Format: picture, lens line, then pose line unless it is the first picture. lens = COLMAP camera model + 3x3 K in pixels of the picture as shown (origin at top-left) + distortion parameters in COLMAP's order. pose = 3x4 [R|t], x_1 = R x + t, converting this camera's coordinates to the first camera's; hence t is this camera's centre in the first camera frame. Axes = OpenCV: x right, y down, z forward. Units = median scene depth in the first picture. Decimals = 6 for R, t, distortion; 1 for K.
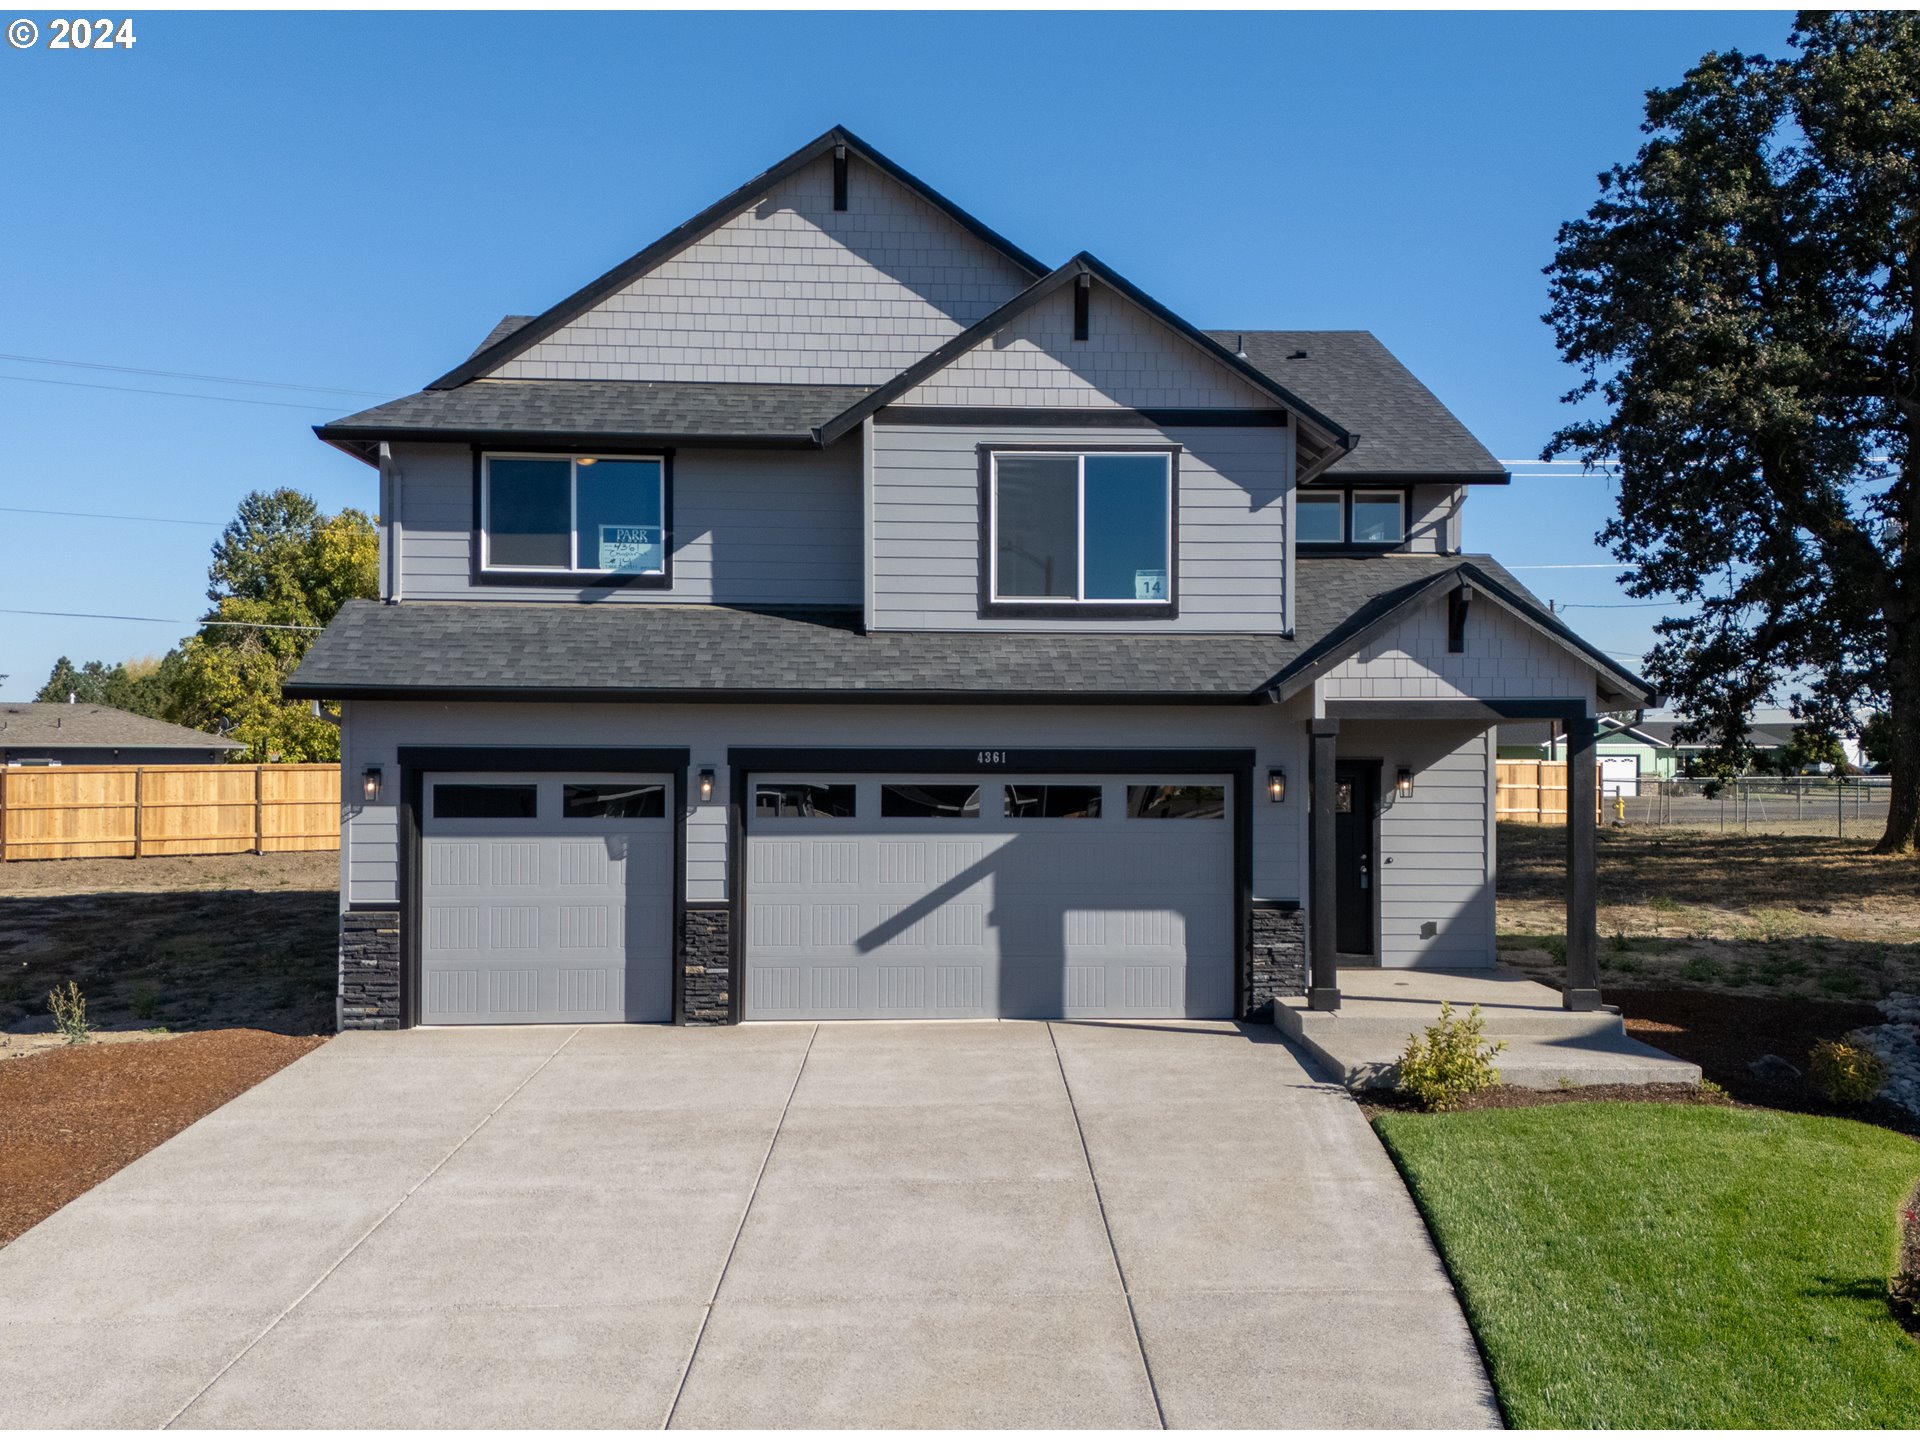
lens RADIAL K [[1580.9, 0, 959.9], [0, 1580.9, 718.7], [0, 0, 1]] dist [0.032880, 0.005096]
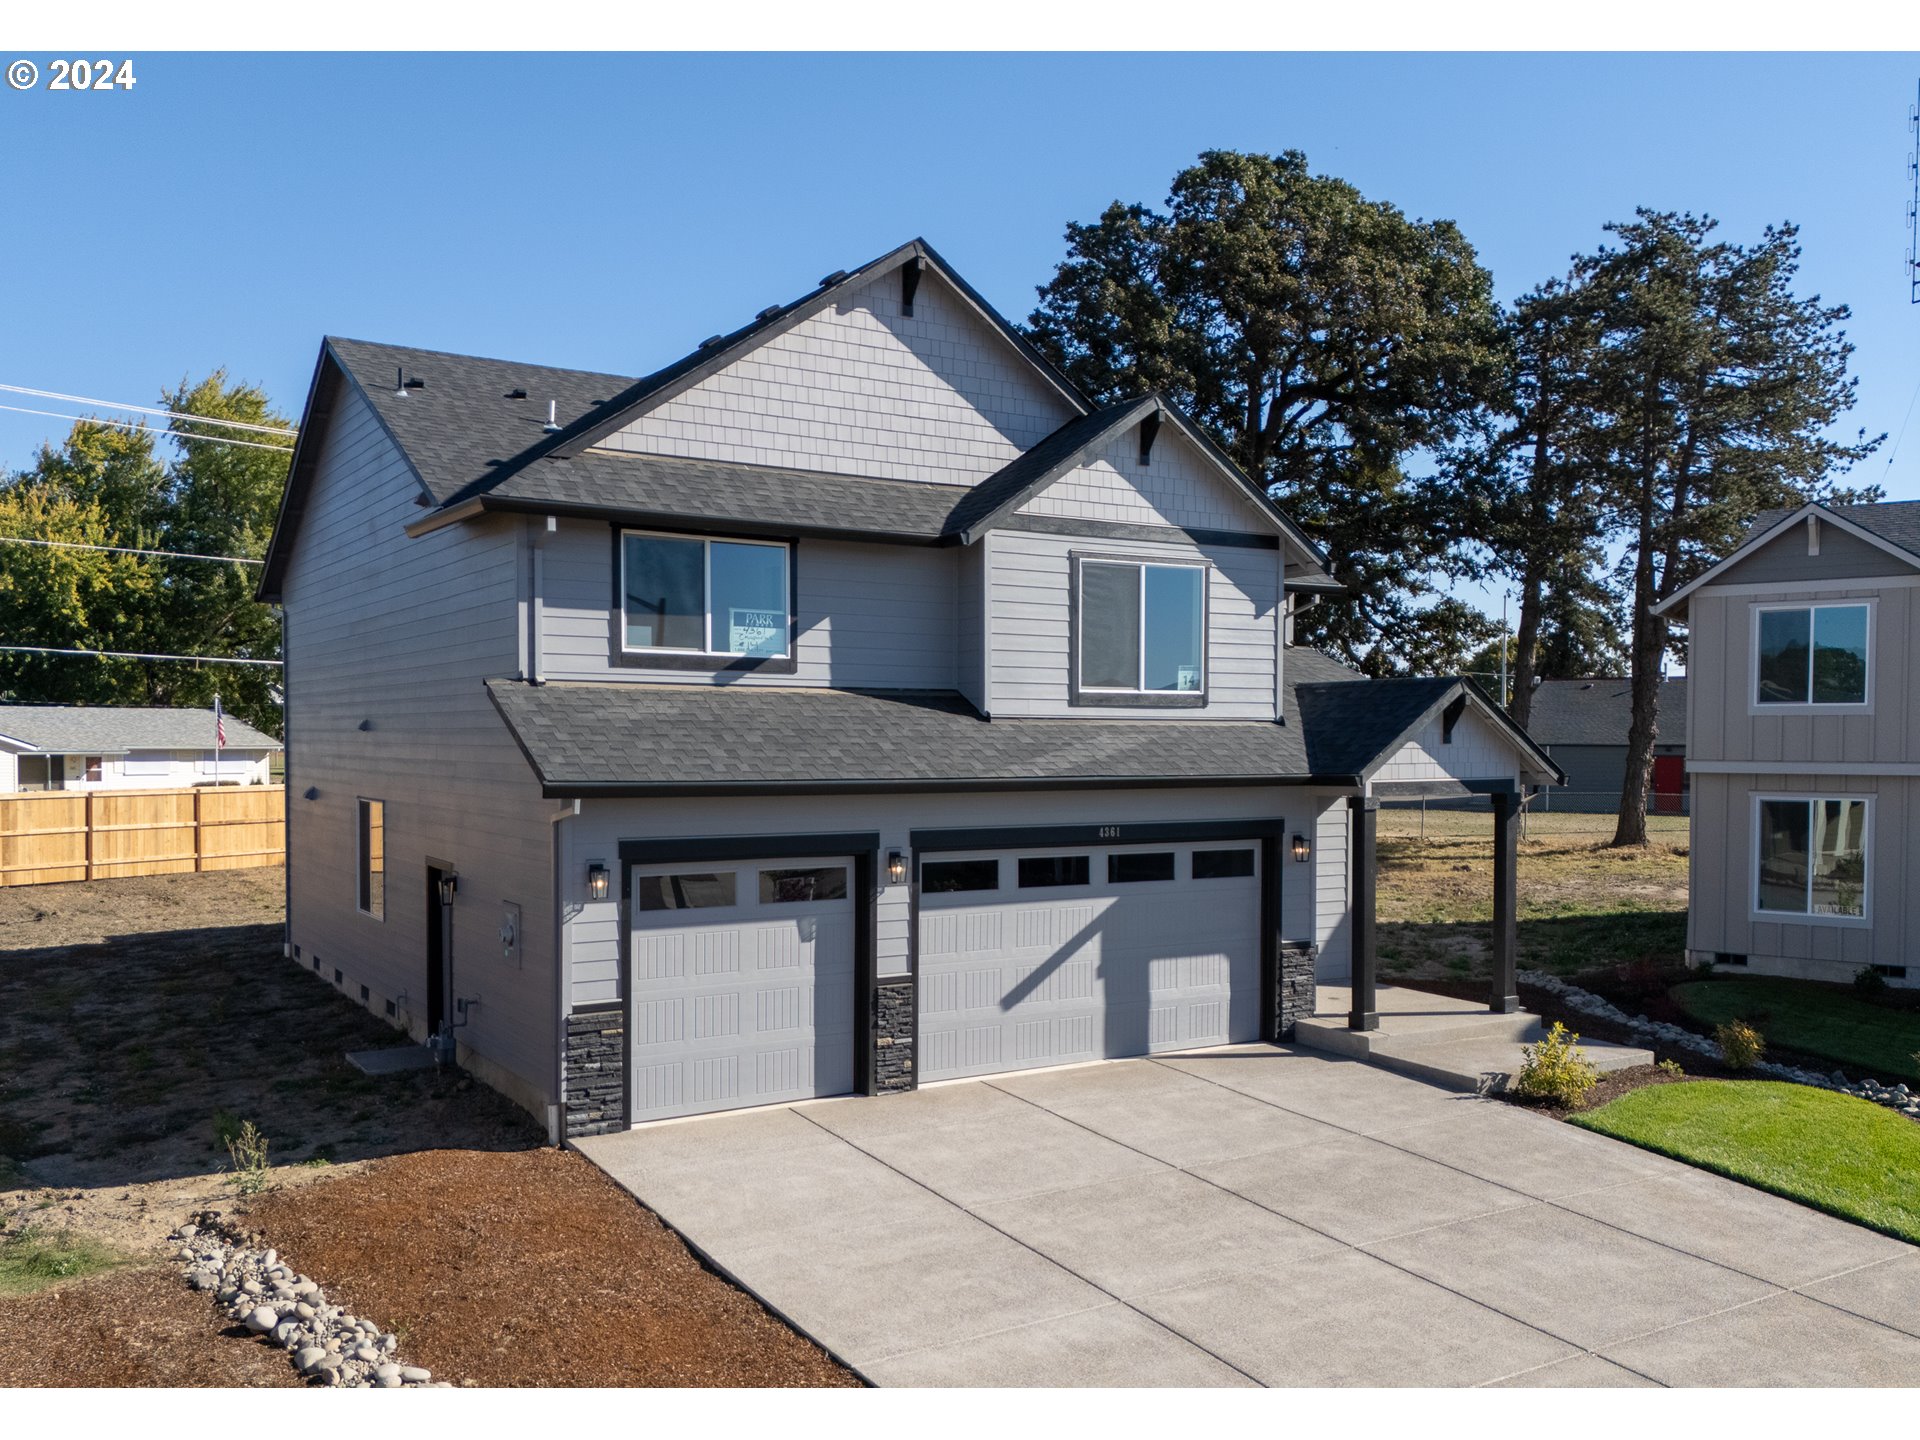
lens RADIAL K [[1458.6, 0, 948.9], [0, 1458.6, 755.9], [0, 0, 1]] dist [0.040932, -0.021907]
pose [[0.896833, -0.004583, 0.442346, -0.541568], [-0.008070, 0.999610, 0.026719, -0.056975], [-0.442296, -0.027532, 0.896446, 0.107868]]
